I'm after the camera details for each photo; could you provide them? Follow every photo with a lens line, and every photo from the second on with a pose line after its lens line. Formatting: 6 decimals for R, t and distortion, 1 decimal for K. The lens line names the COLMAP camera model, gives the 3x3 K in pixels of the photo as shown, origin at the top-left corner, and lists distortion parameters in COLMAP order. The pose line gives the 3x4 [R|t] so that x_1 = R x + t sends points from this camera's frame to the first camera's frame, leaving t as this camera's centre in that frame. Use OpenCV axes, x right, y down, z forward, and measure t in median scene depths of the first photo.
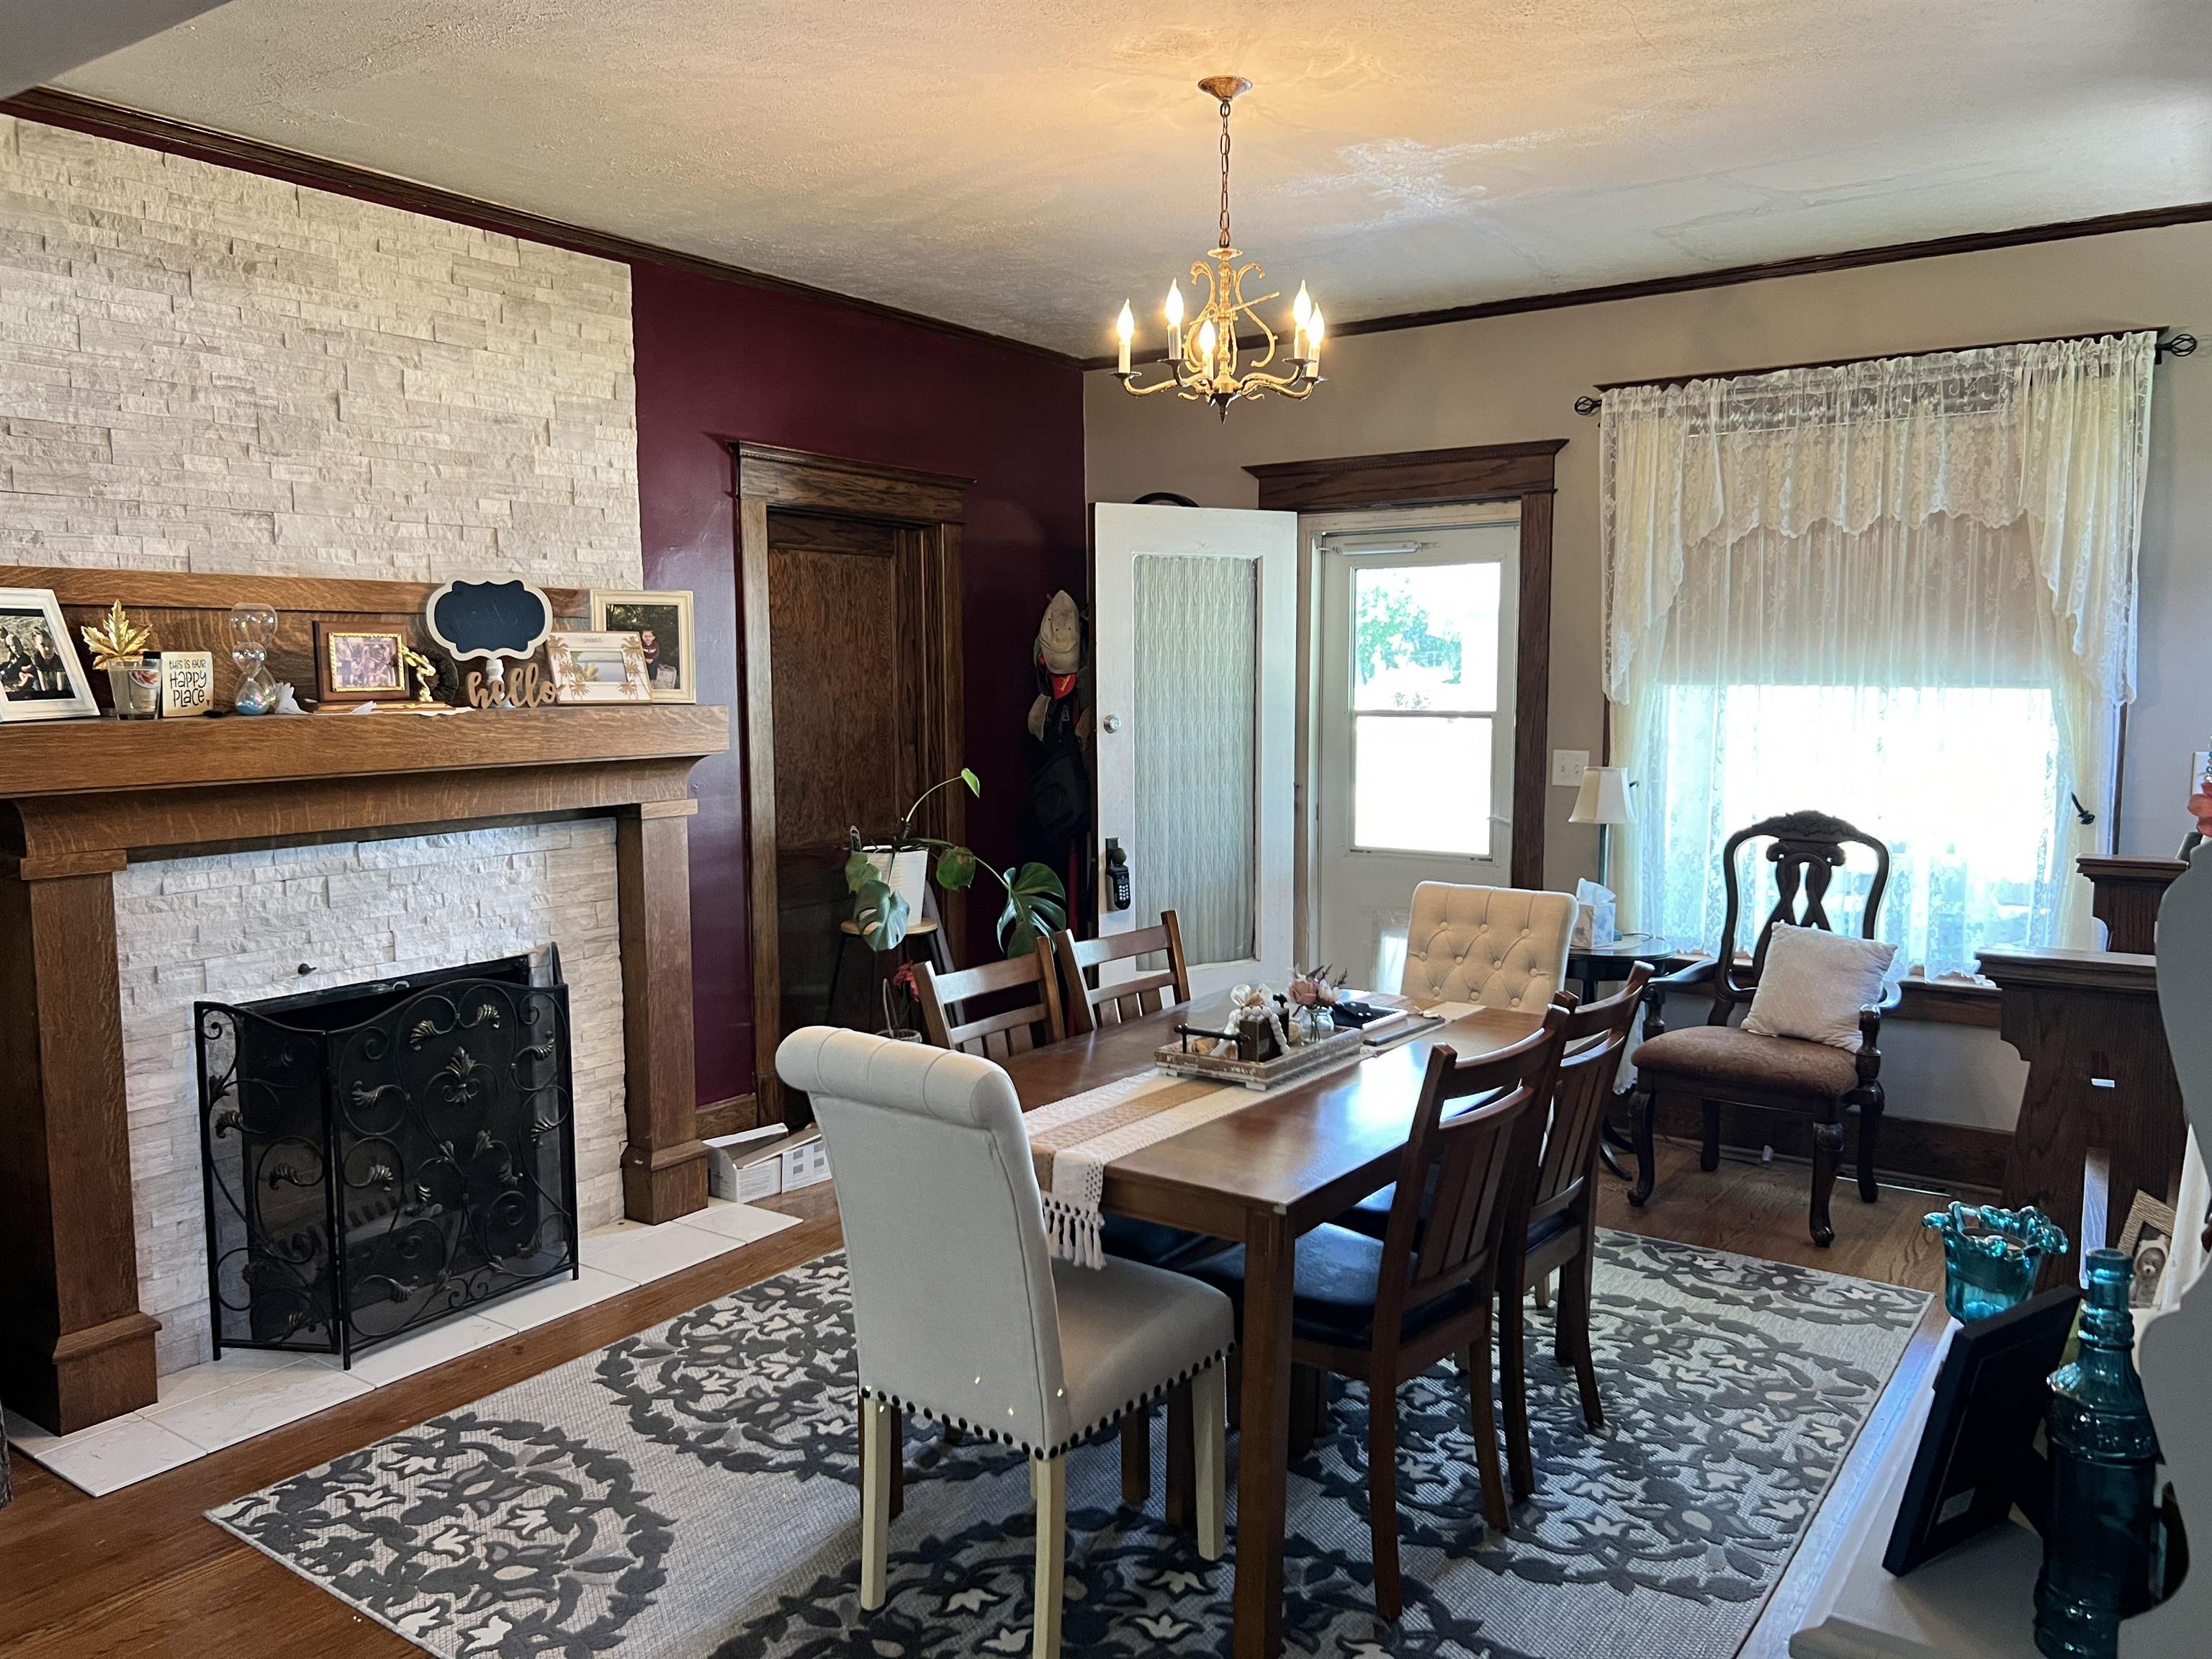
lens RADIAL K [[1677.3, 0, 1095.1], [0, 1677.3, 835.7], [0, 0, 1]] dist [0.044302, -0.060506]
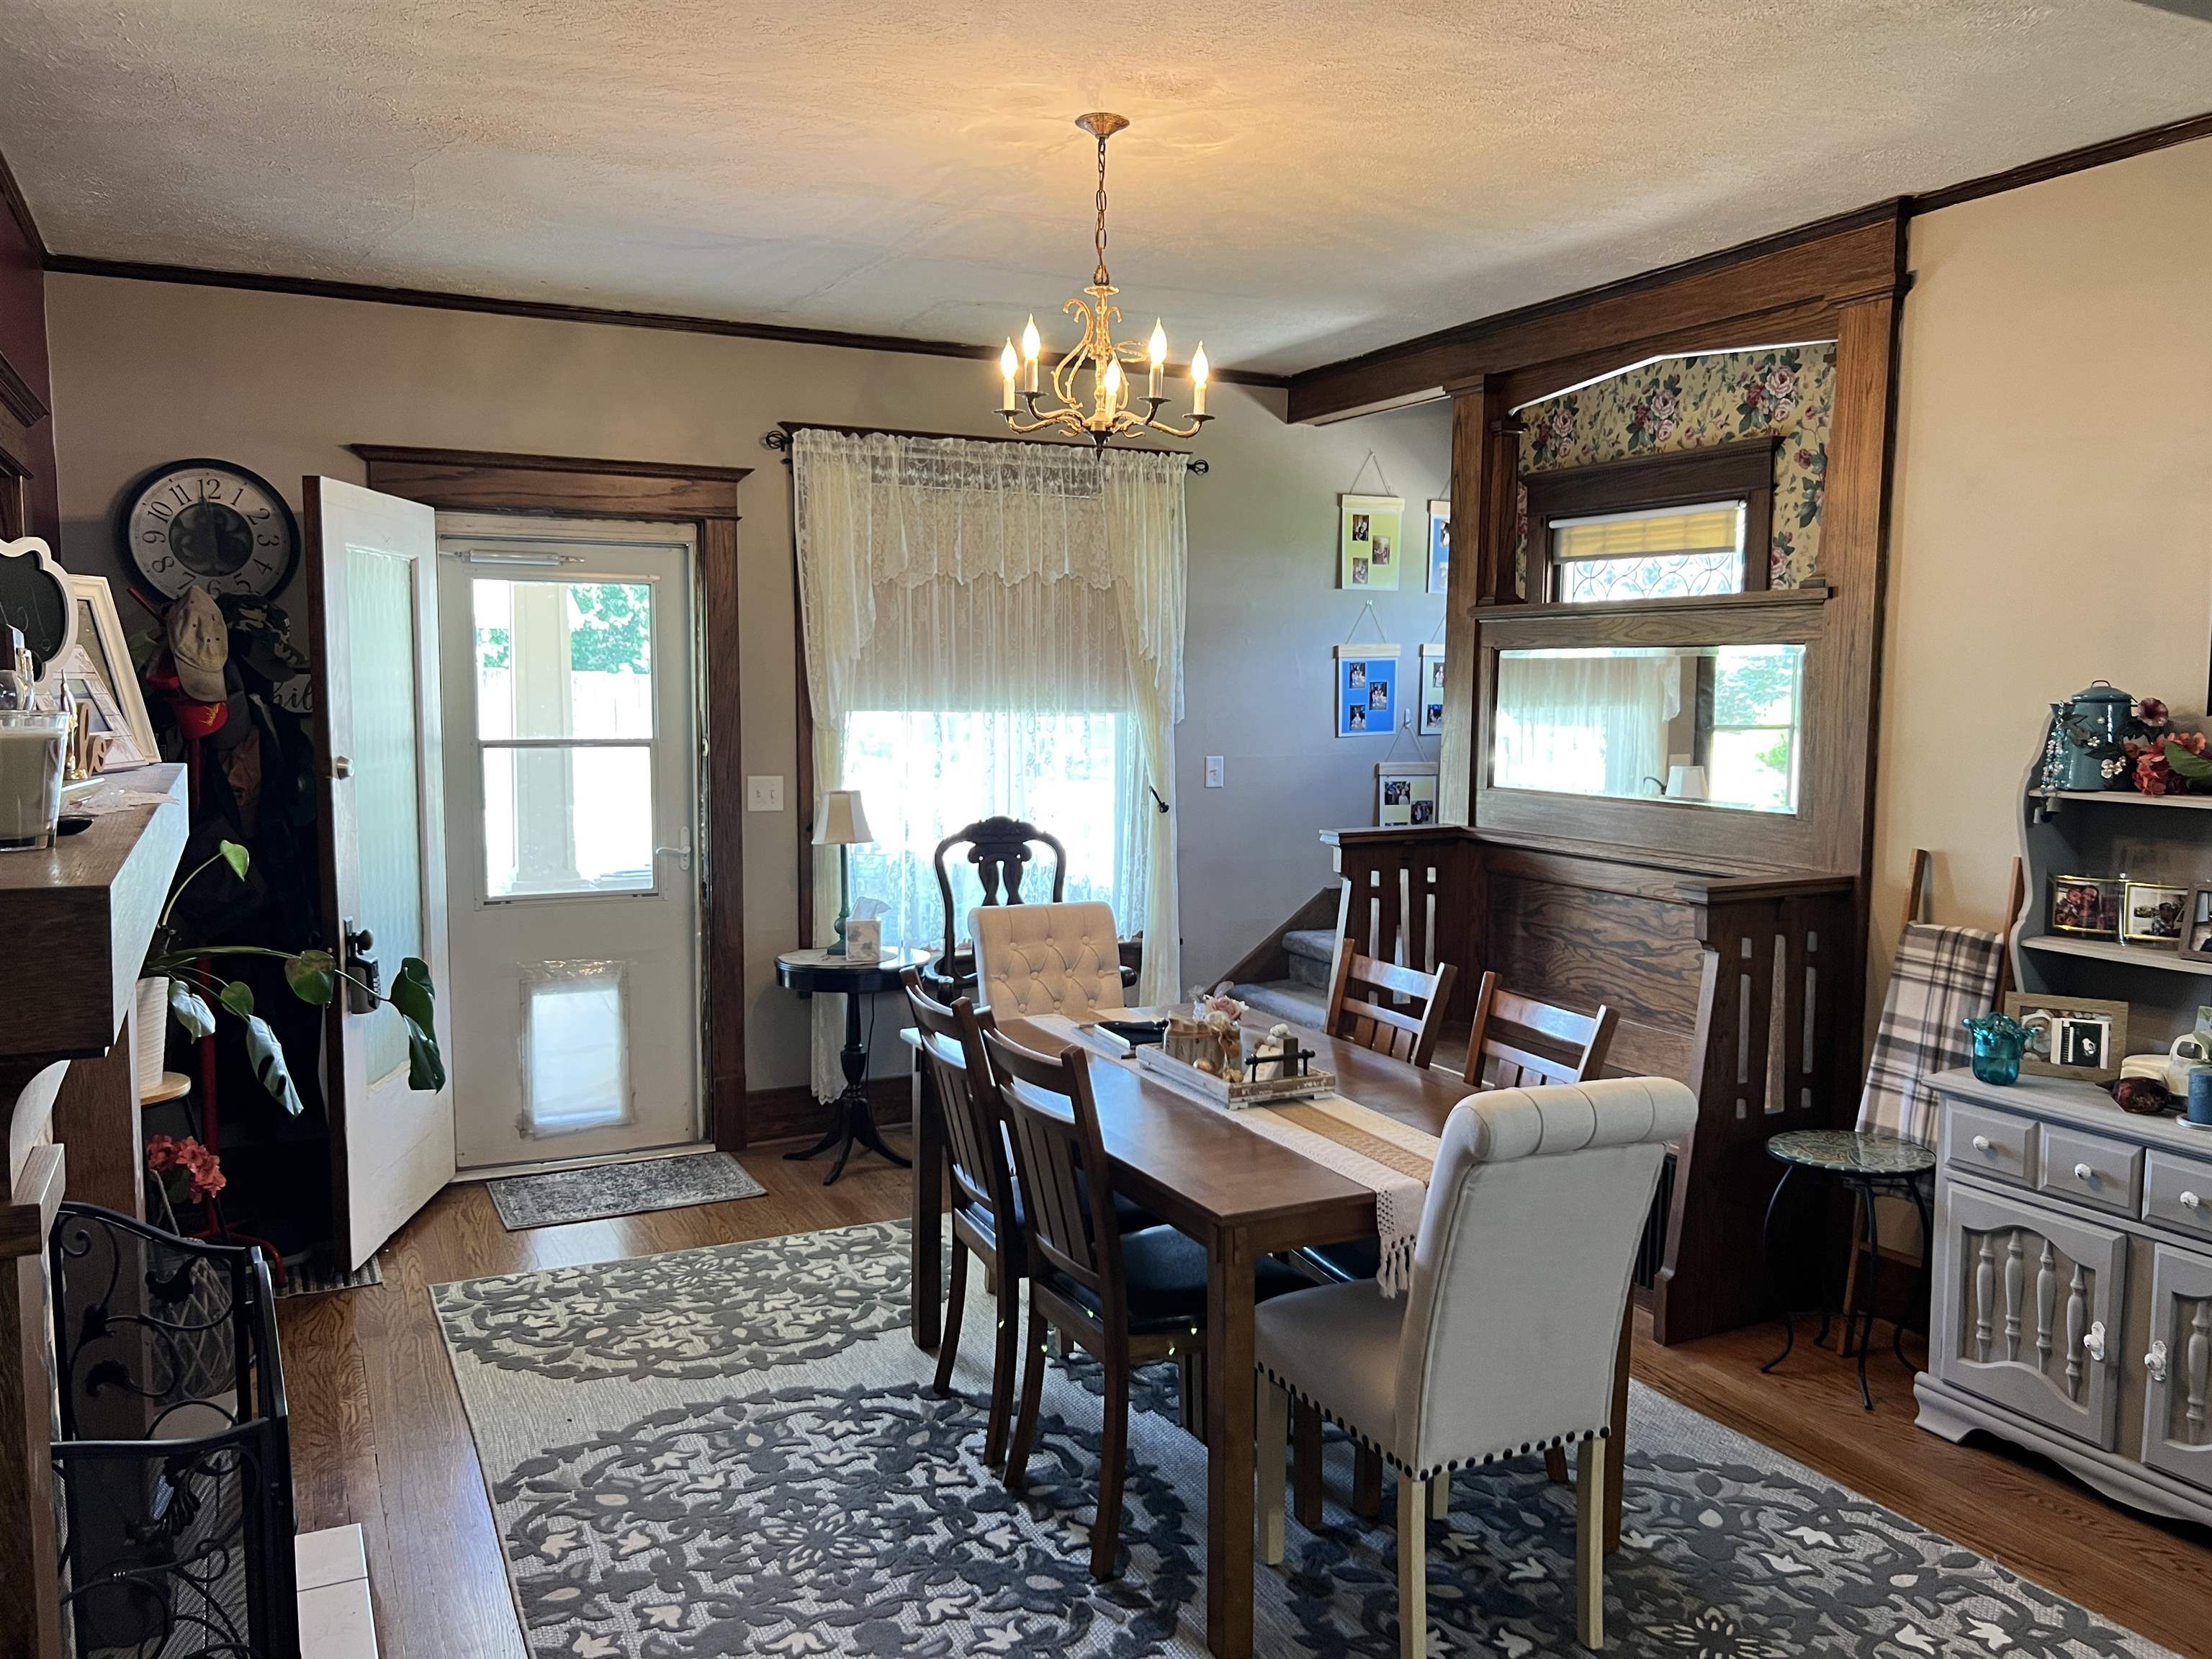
lens RADIAL K [[1677.3, 0, 1094.5], [0, 1677.3, 826.9], [0, 0, 1]] dist [0.044302, -0.060506]
pose [[0.470922, -0.072656, 0.879178, -0.567241], [0.079931, 0.996018, 0.039497, -0.048260], [-0.878546, 0.051674, 0.474855, 0.377624]]
